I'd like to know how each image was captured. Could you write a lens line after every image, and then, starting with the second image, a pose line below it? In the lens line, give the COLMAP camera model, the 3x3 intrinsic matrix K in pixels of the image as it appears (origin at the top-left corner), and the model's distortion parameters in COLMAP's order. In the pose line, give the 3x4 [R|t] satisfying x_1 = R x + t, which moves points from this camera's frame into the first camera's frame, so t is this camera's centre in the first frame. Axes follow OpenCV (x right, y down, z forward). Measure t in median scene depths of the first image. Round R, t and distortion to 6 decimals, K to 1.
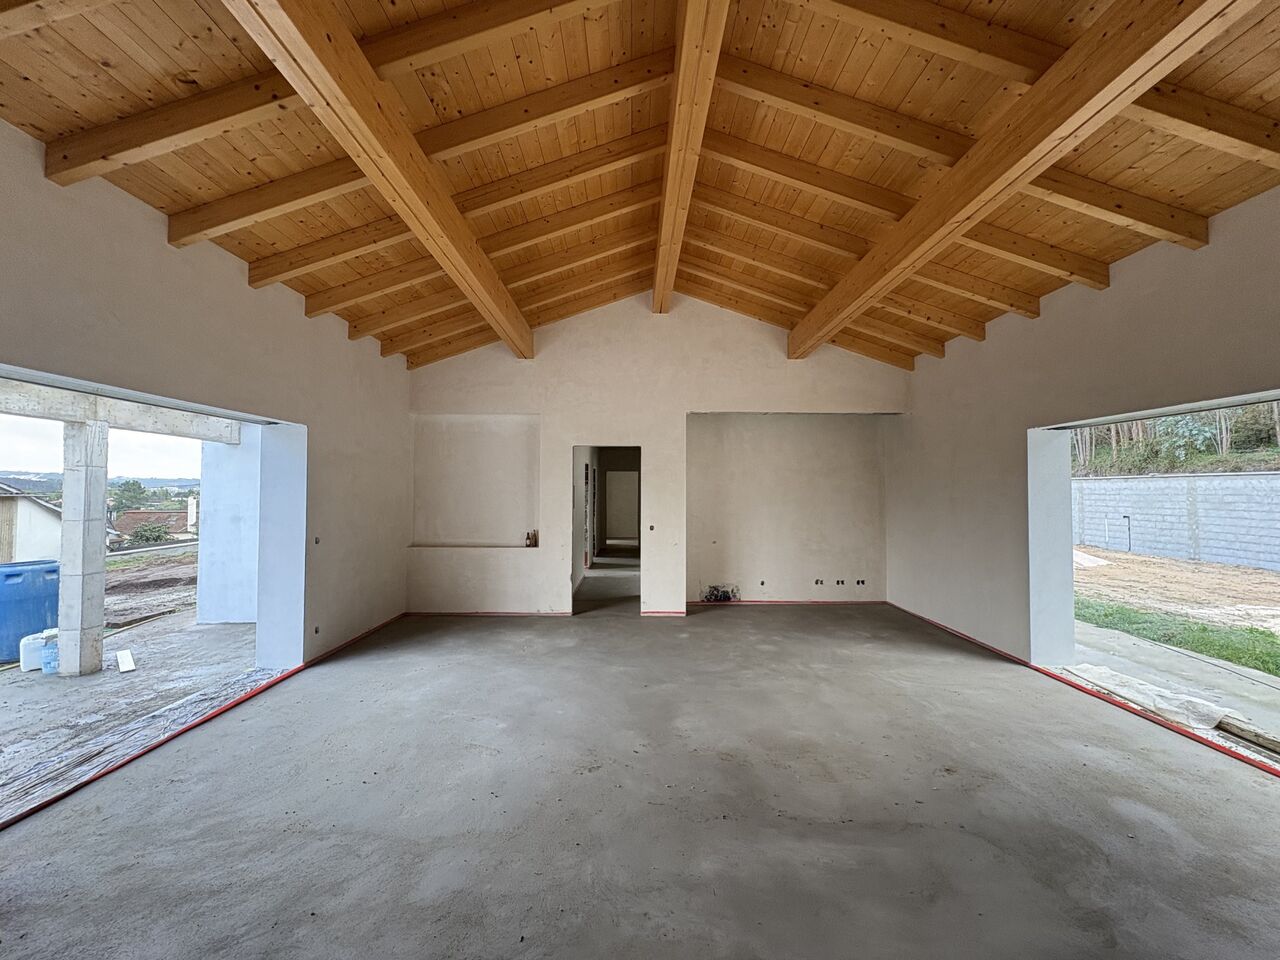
lens RADIAL K [[507.4, 0, 638.7], [0, 507.4, 480.9], [0, 0, 1]] dist [0.000744, 0.000334]
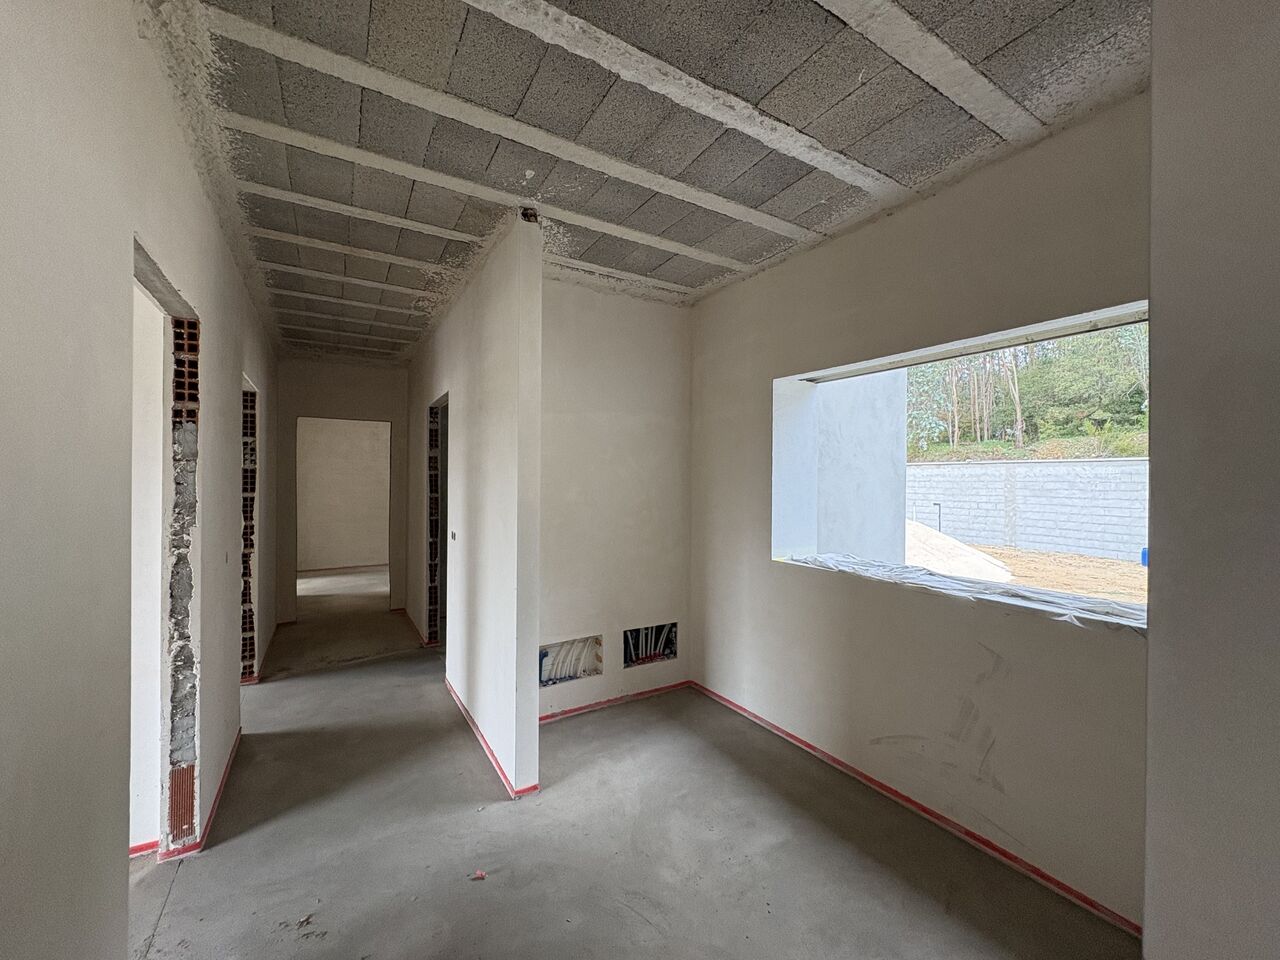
lens RADIAL K [[507.4, 0, 638.7], [0, 507.4, 480.9], [0, 0, 1]] dist [0.000744, 0.000334]
pose [[0.857458, 0.003937, 0.514539, -0.040971], [-0.018492, 0.999561, 0.023168, 0.016476], [-0.514221, -0.029380, 0.857154, 0.530112]]
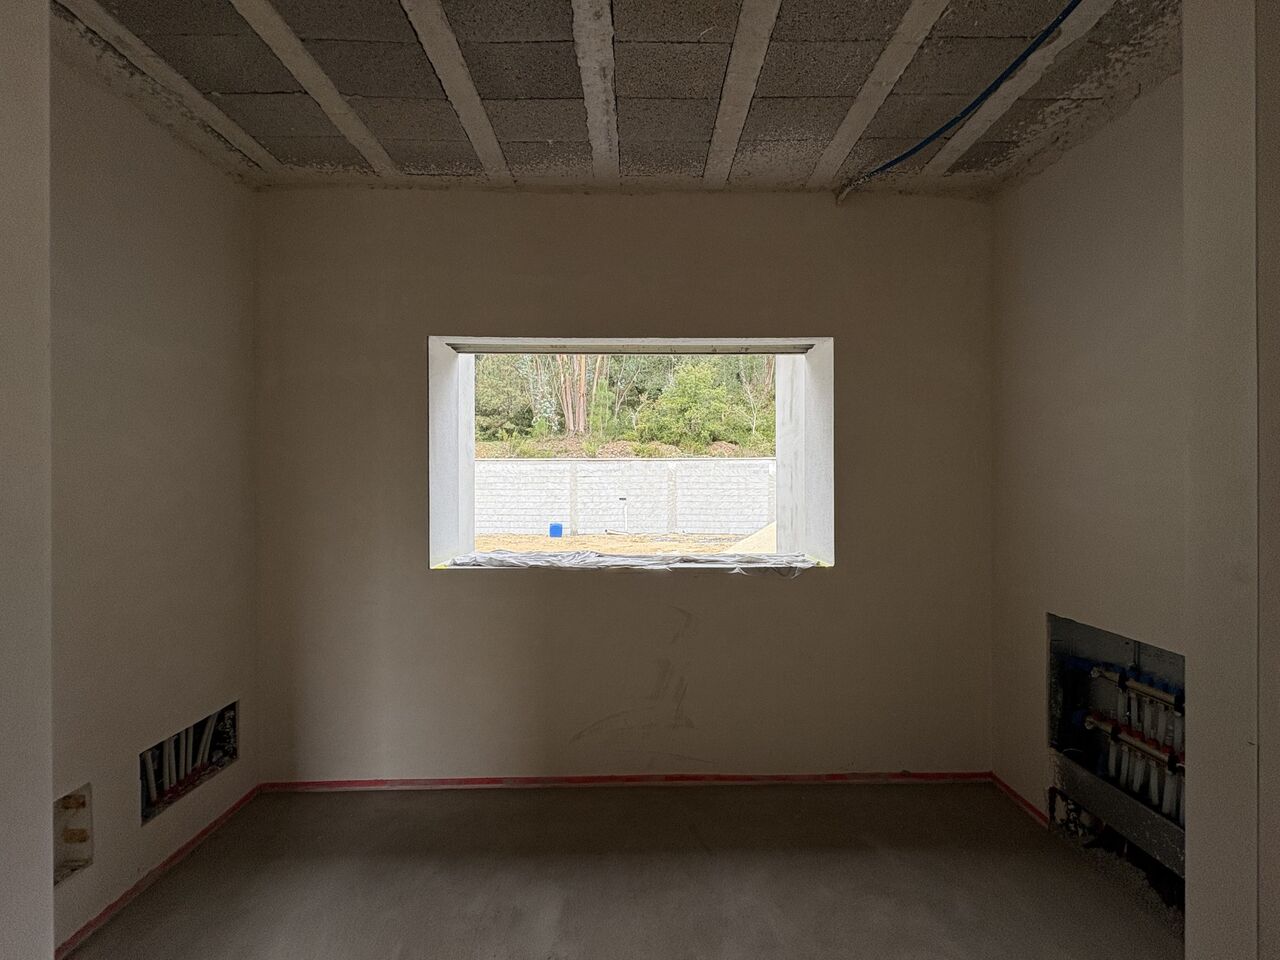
lens RADIAL K [[507.4, 0, 638.7], [0, 507.4, 480.9], [0, 0, 1]] dist [0.000744, 0.000334]
pose [[-0.002666, -0.005211, 0.999983, -0.047997], [-0.021145, 0.999763, 0.005153, 0.022354], [-0.999773, -0.021131, -0.002775, 0.613708]]
